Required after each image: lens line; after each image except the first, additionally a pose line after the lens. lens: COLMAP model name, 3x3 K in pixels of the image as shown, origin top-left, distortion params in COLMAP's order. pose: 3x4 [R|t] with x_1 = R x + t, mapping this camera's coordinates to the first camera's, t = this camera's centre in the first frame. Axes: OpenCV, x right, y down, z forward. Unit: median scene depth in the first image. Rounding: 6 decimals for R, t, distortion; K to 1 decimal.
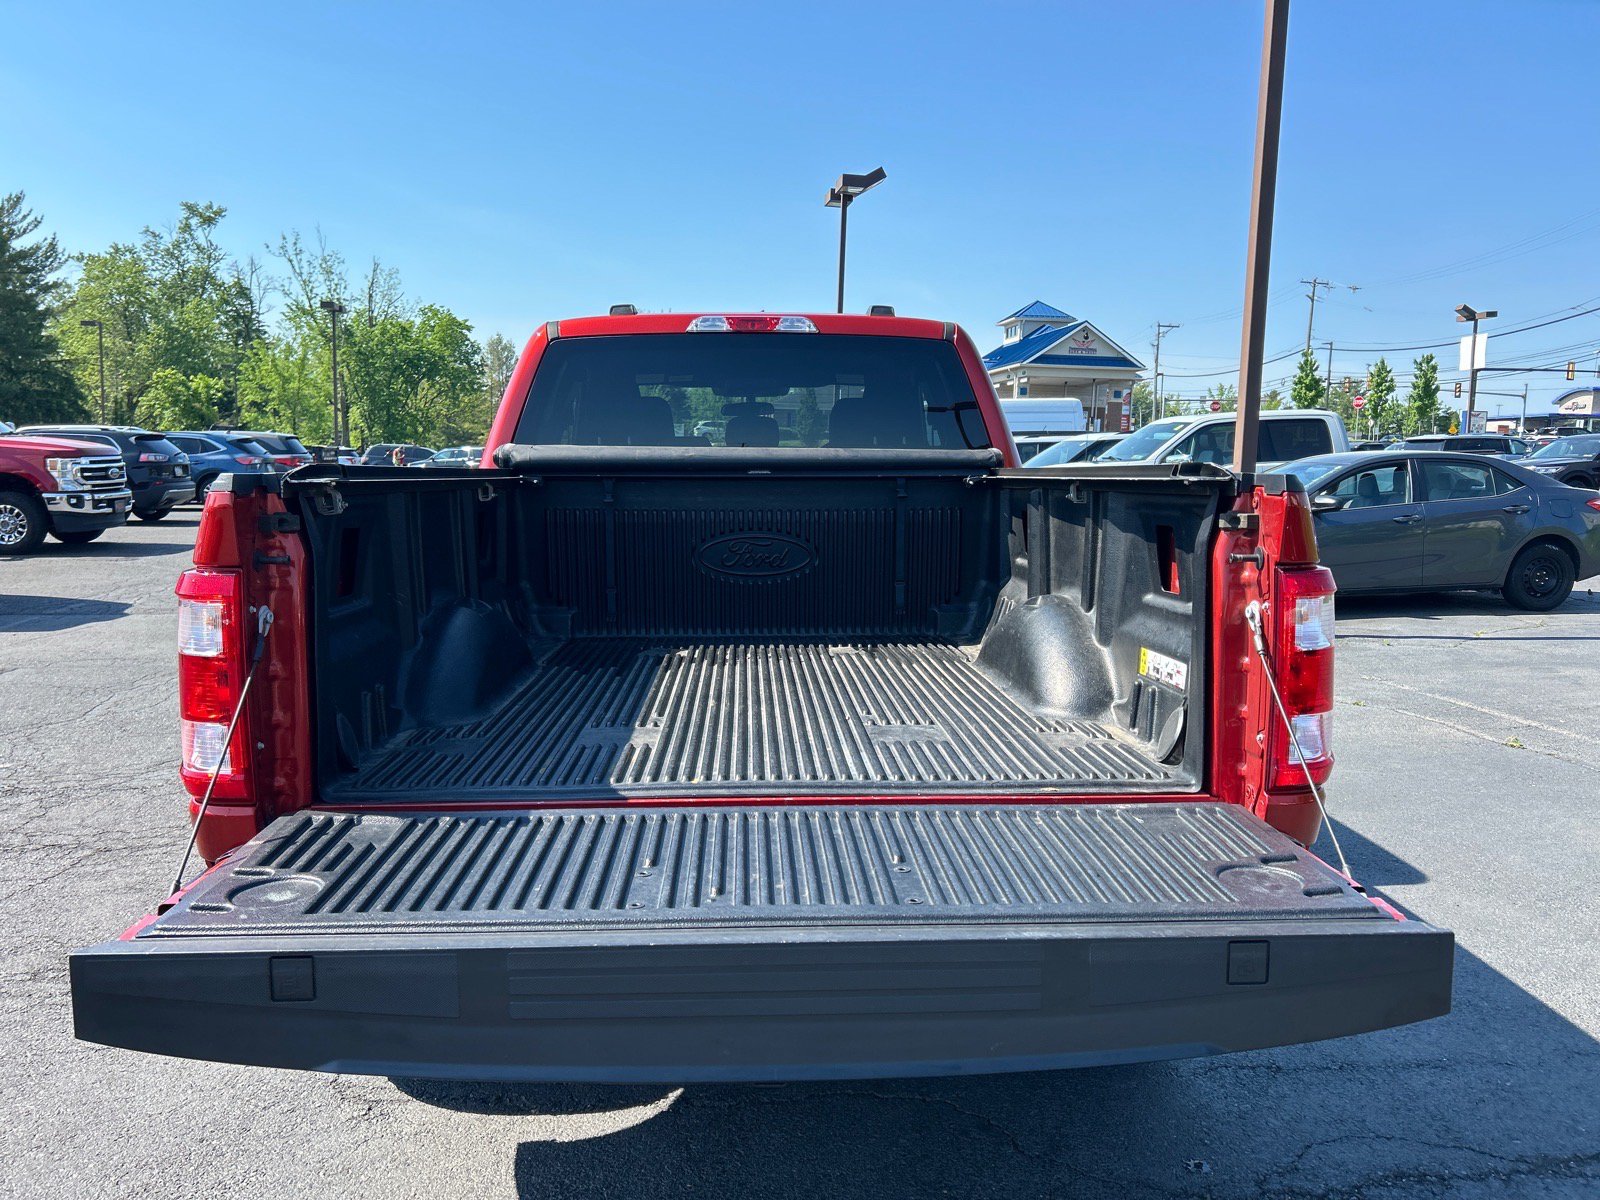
lens RADIAL K [[1201.9, 0, 794.2], [0, 1201.9, 610.2], [0, 0, 1]] dist [0.050166, -0.071490]
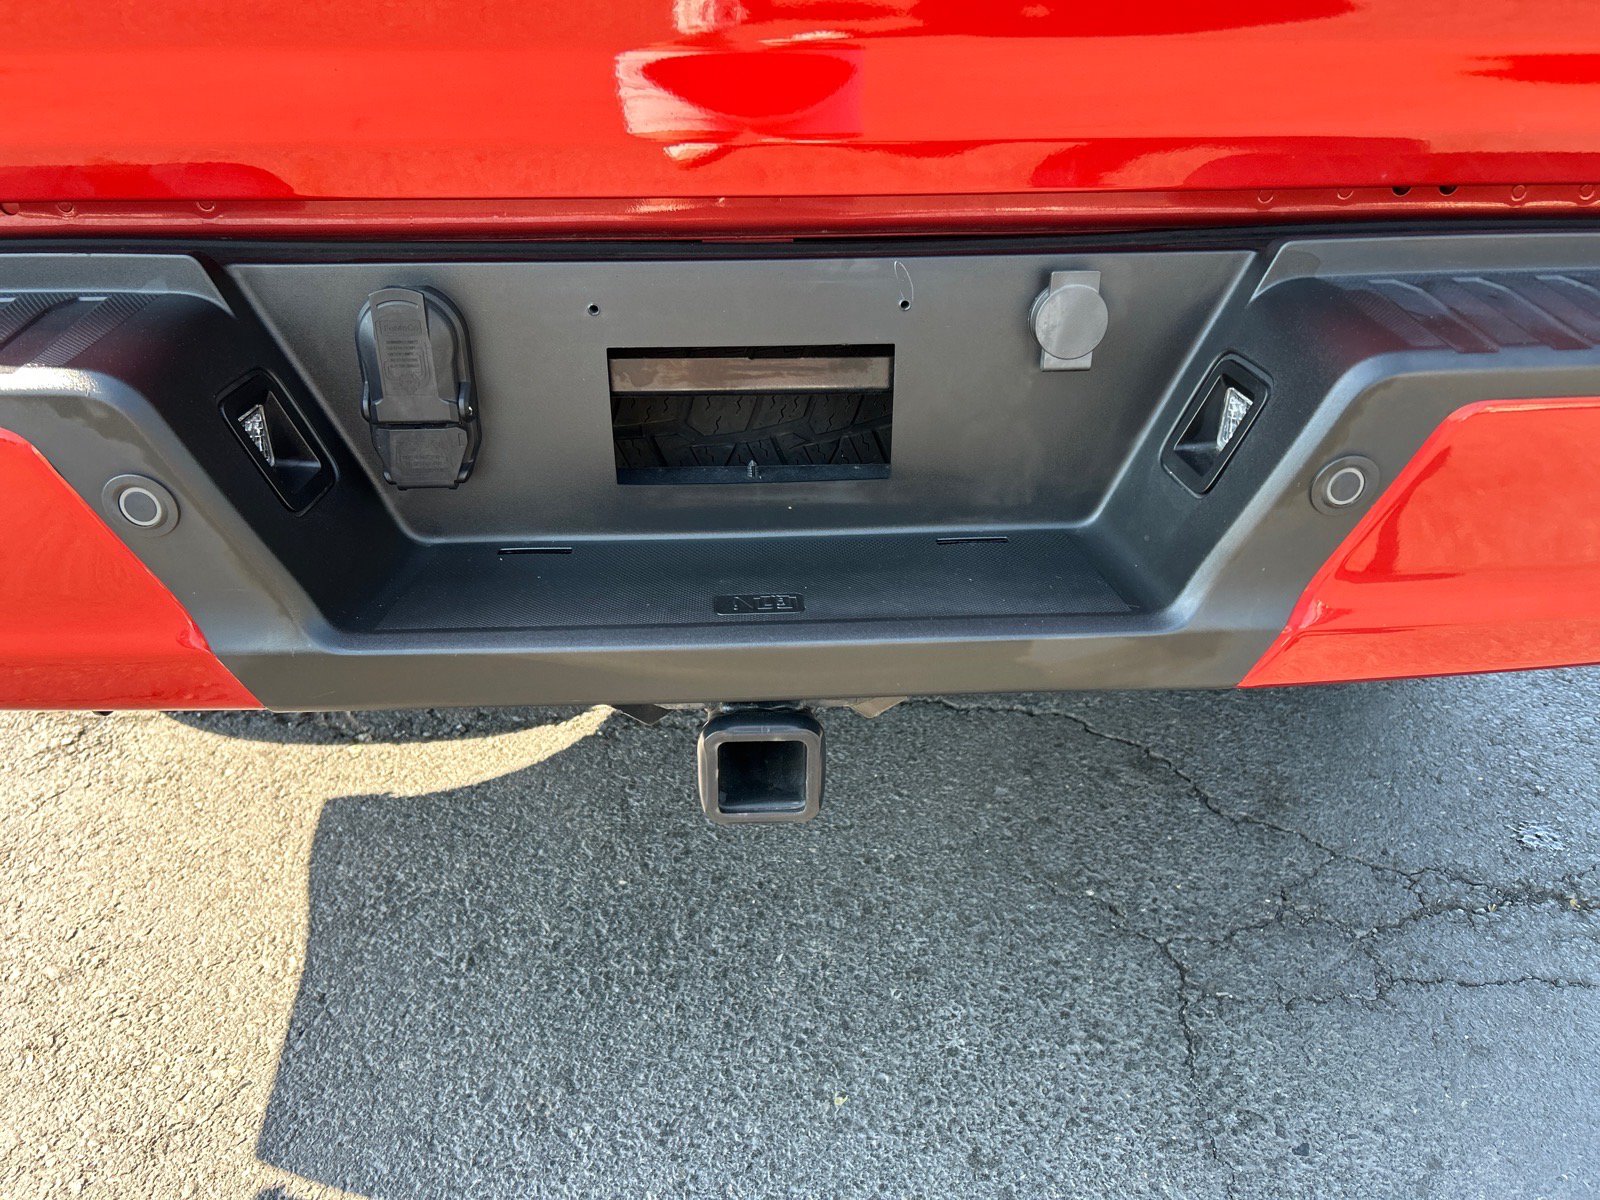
lens RADIAL K [[1201.9, 0, 792.9], [0, 1201.9, 597.8], [0, 0, 1]] dist [0.050166, -0.071490]
pose [[0.999986, -0.004916, -0.001740, -0.005612], [0.005210, 0.927655, 0.373403, 0.106273], [-0.000221, -0.373407, 0.927668, 0.380196]]
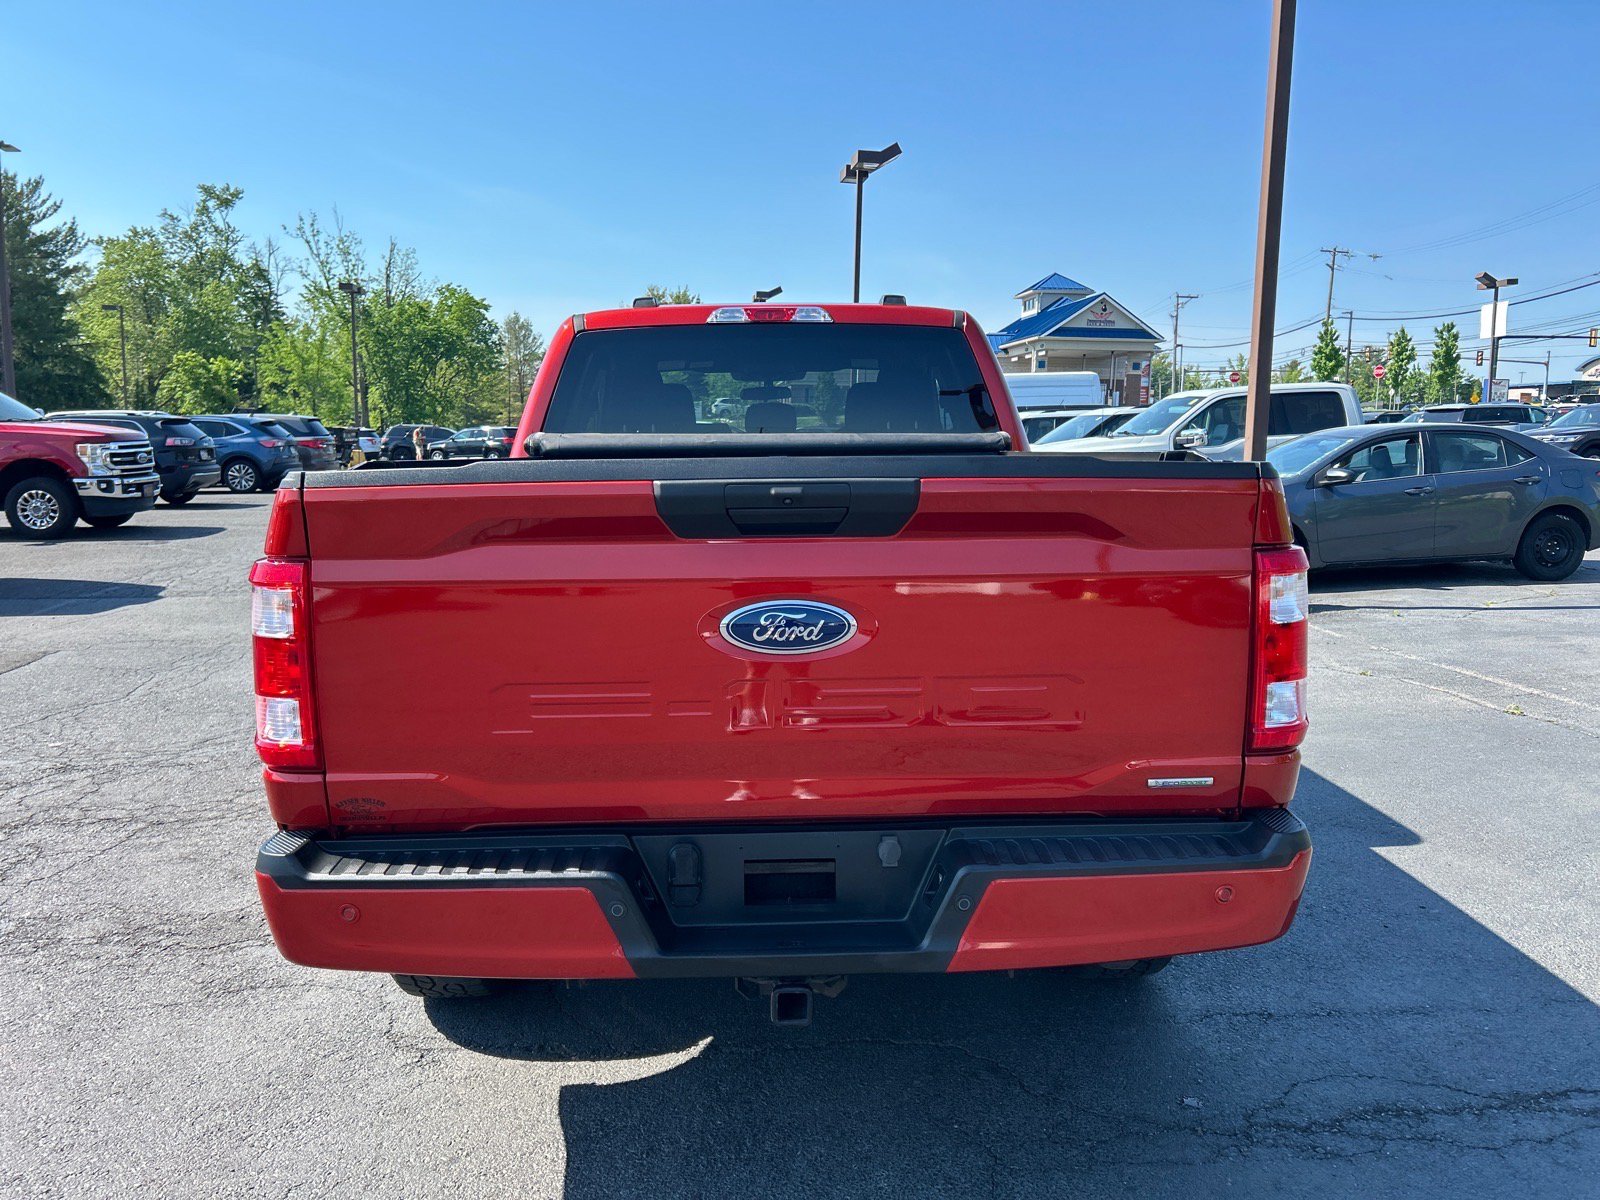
lens RADIAL K [[1201.9, 0, 802.7], [0, 1201.9, 591.2], [0, 0, 1]] dist [0.050166, -0.071490]
pose [[0.999913, -0.009418, -0.009269, 0.001577], [0.009458, 0.999946, 0.004254, -0.002677], [0.009228, -0.004341, 0.999948, -0.055833]]
